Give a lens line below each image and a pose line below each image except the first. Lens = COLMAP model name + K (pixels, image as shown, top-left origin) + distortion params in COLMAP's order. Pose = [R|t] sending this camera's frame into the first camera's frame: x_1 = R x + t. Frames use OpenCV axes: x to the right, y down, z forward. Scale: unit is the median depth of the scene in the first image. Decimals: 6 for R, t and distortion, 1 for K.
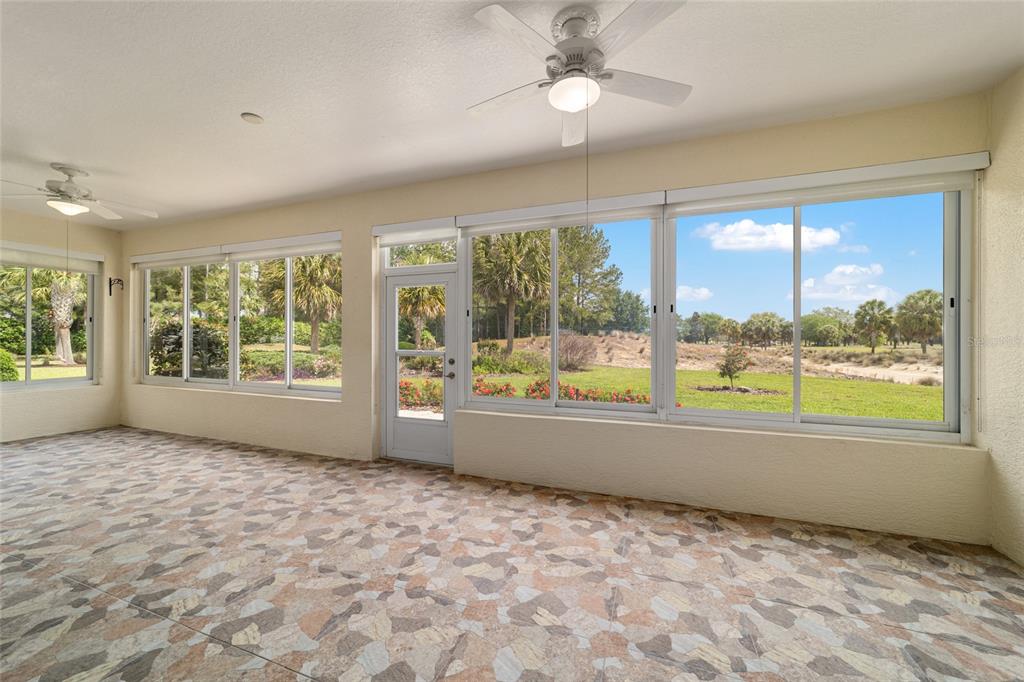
lens RADIAL K [[393.9, 0, 509.7], [0, 393.9, 341.1], [0, 0, 1]] dist [-0.013966, 0.005237]
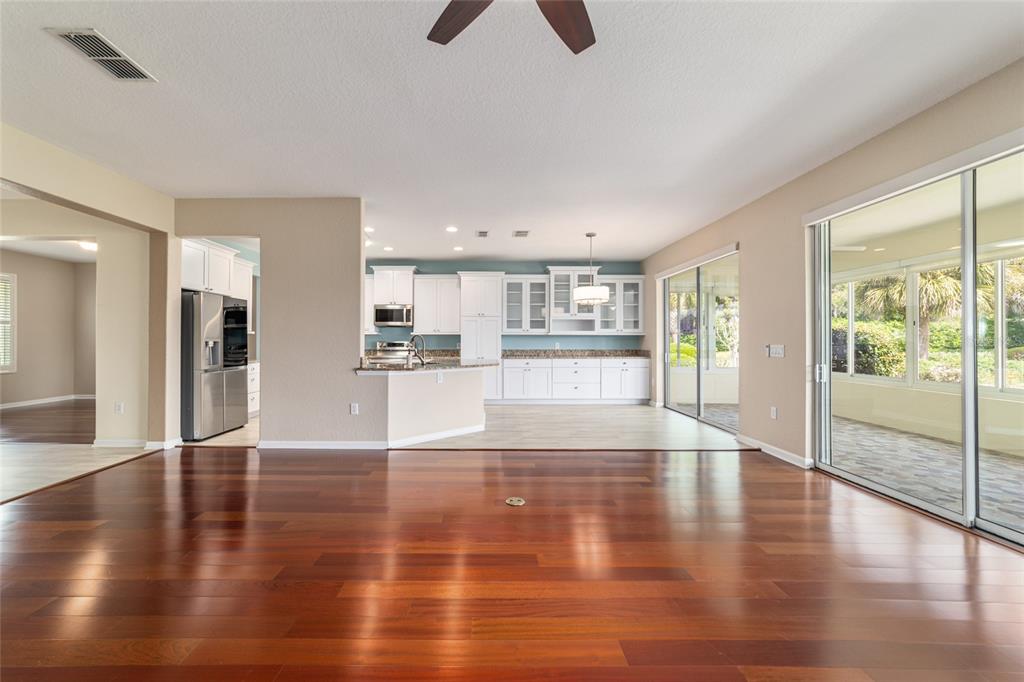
lens RADIAL K [[393.9, 0, 486.1], [0, 393.9, 340.6], [0, 0, 1]] dist [-0.013966, 0.005237]
pose [[0.343772, 0.000205, -0.939053, -0.070540], [-0.006350, 0.999978, -0.002106, 0.000861], [0.939031, 0.006687, 0.343766, -0.494686]]
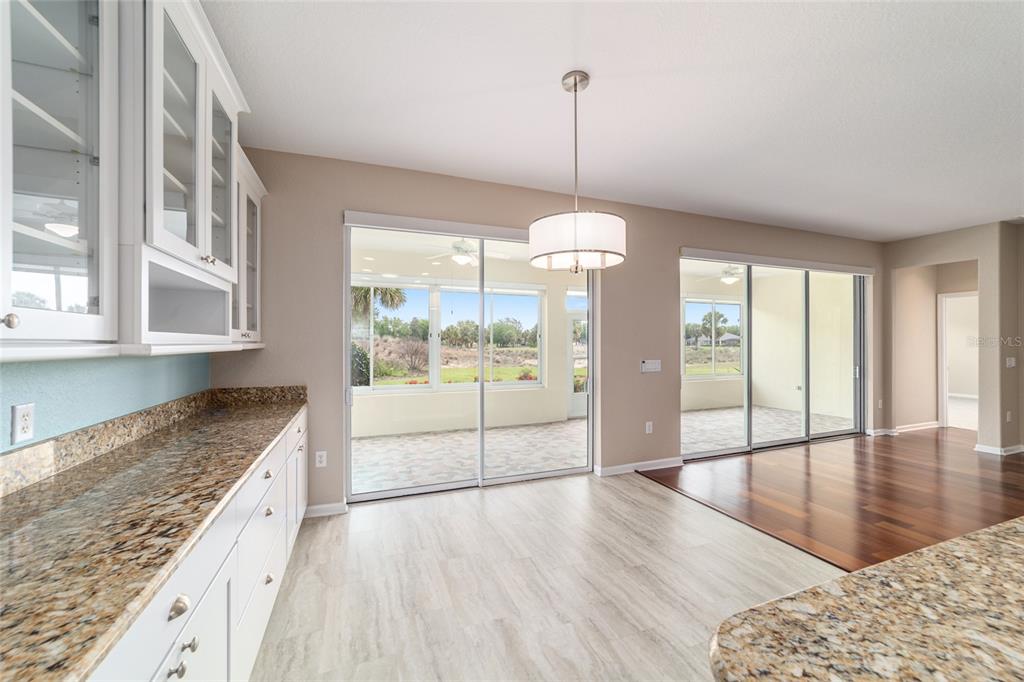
lens RADIAL K [[393.9, 0, 511.6], [0, 393.9, 342.9], [0, 0, 1]] dist [-0.013966, 0.005237]
pose [[0.750900, -0.004600, 0.660399, -1.266896], [0.006271, 0.999980, -0.000165, -0.029891], [-0.660386, 0.004265, 0.750915, -0.115024]]
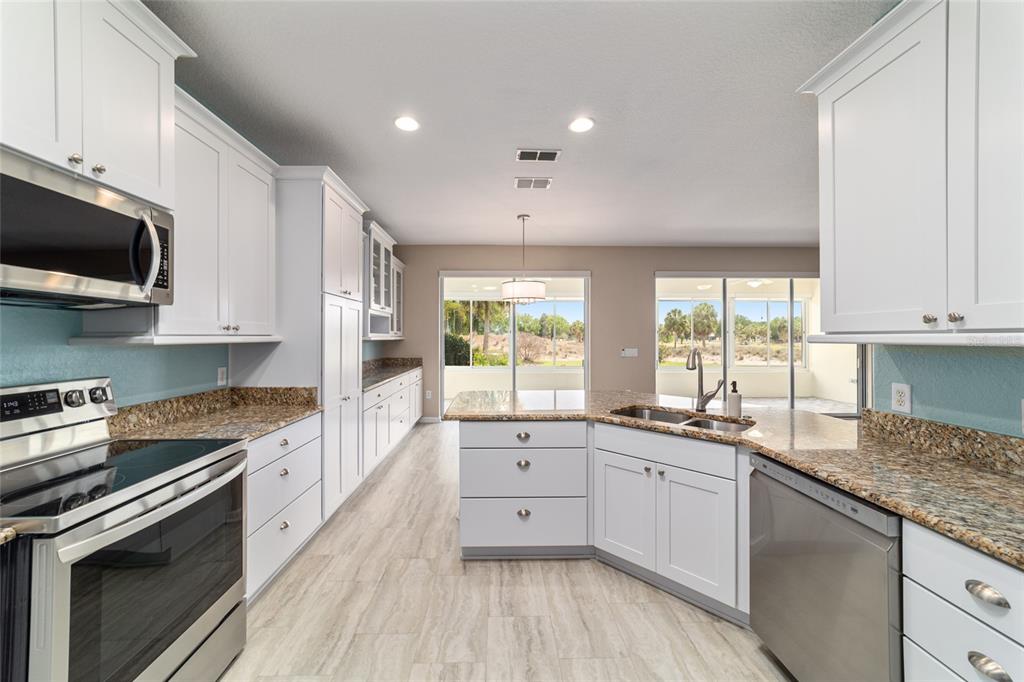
lens RADIAL K [[393.9, 0, 505.4], [0, 393.9, 335.3], [0, 0, 1]] dist [-0.013966, 0.005237]
pose [[0.930182, -0.001691, 0.367094, -1.311410], [0.005462, 0.999942, -0.009233, -0.024714], [-0.367058, 0.010593, 0.930138, -0.640925]]
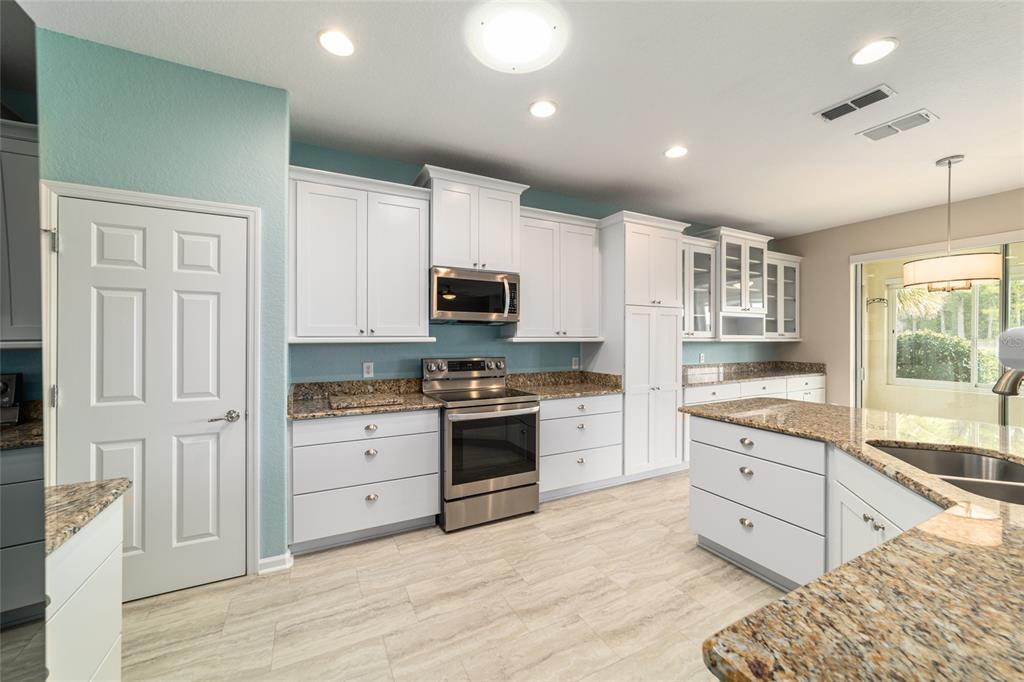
lens RADIAL K [[393.9, 0, 508.9], [0, 393.9, 340.3], [0, 0, 1]] dist [-0.013966, 0.005237]
pose [[0.739433, 0.002099, -0.673227, -1.052145], [-0.003737, 0.999993, -0.000986, -0.023791], [0.673219, 0.003245, 0.739436, -0.714543]]
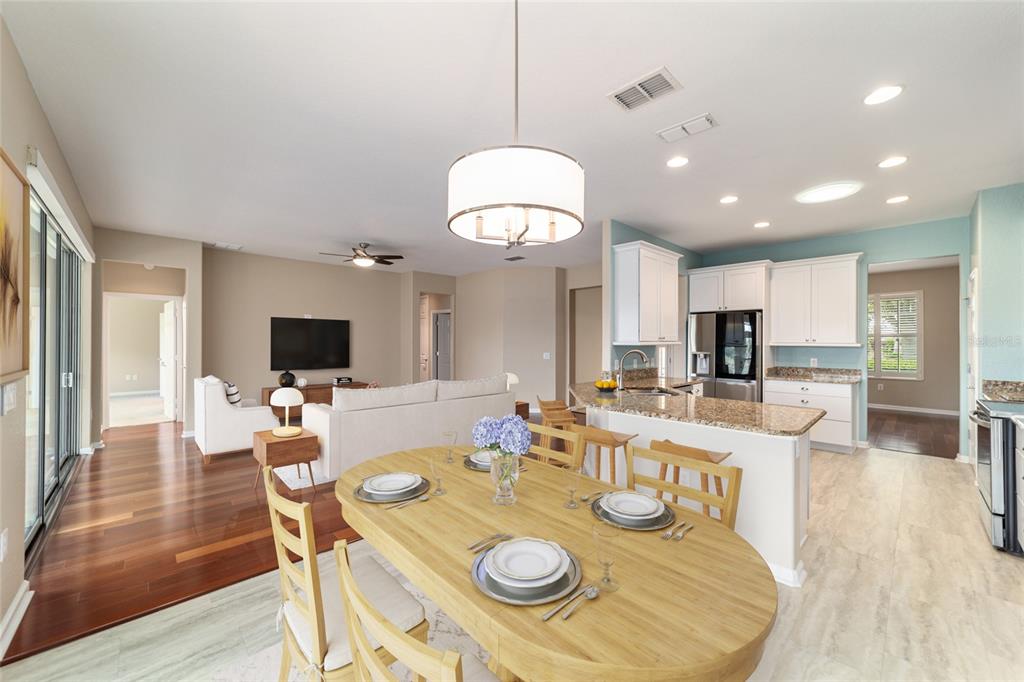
lens RADIAL K [[393.9, 0, 506.0], [0, 393.9, 339.1], [0, 0, 1]] dist [-0.013966, 0.005237]
pose [[-0.896458, -0.000735, 0.443128, -1.076600], [-0.001189, 0.999999, -0.000745, -0.032684], [-0.443127, -0.001195, -0.896458, 0.387827]]
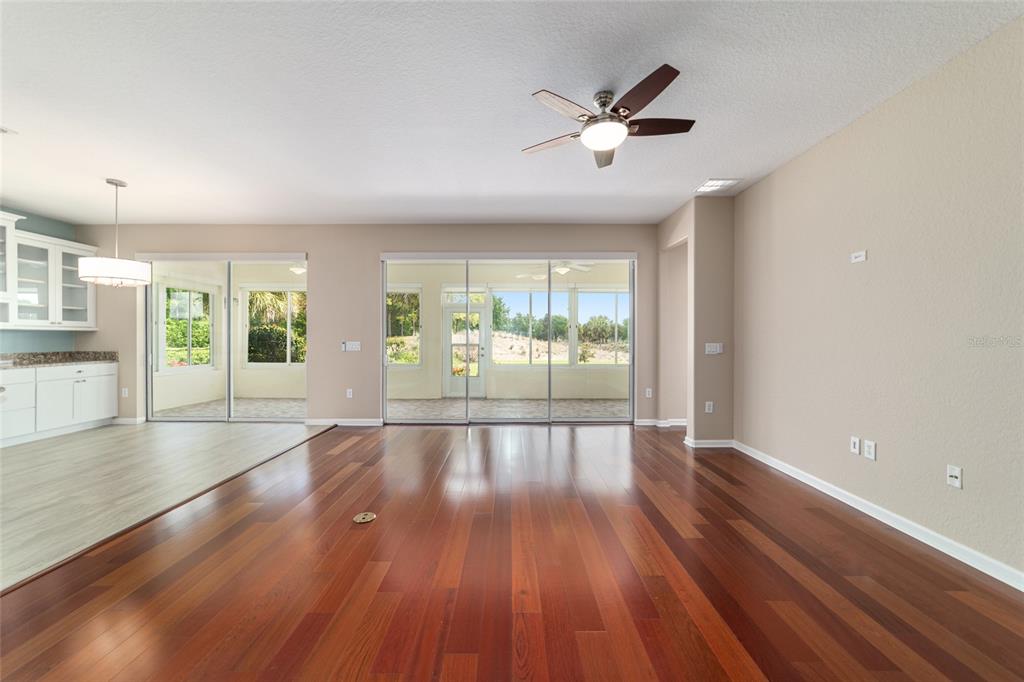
lens RADIAL K [[393.9, 0, 512.9], [0, 393.9, 338.2], [0, 0, 1]] dist [-0.013966, 0.005237]
pose [[0.935706, -0.001471, 0.352779, -0.539351], [0.002658, 0.999992, -0.002879, -0.000292], [-0.352772, 0.003632, 0.935702, -0.785143]]
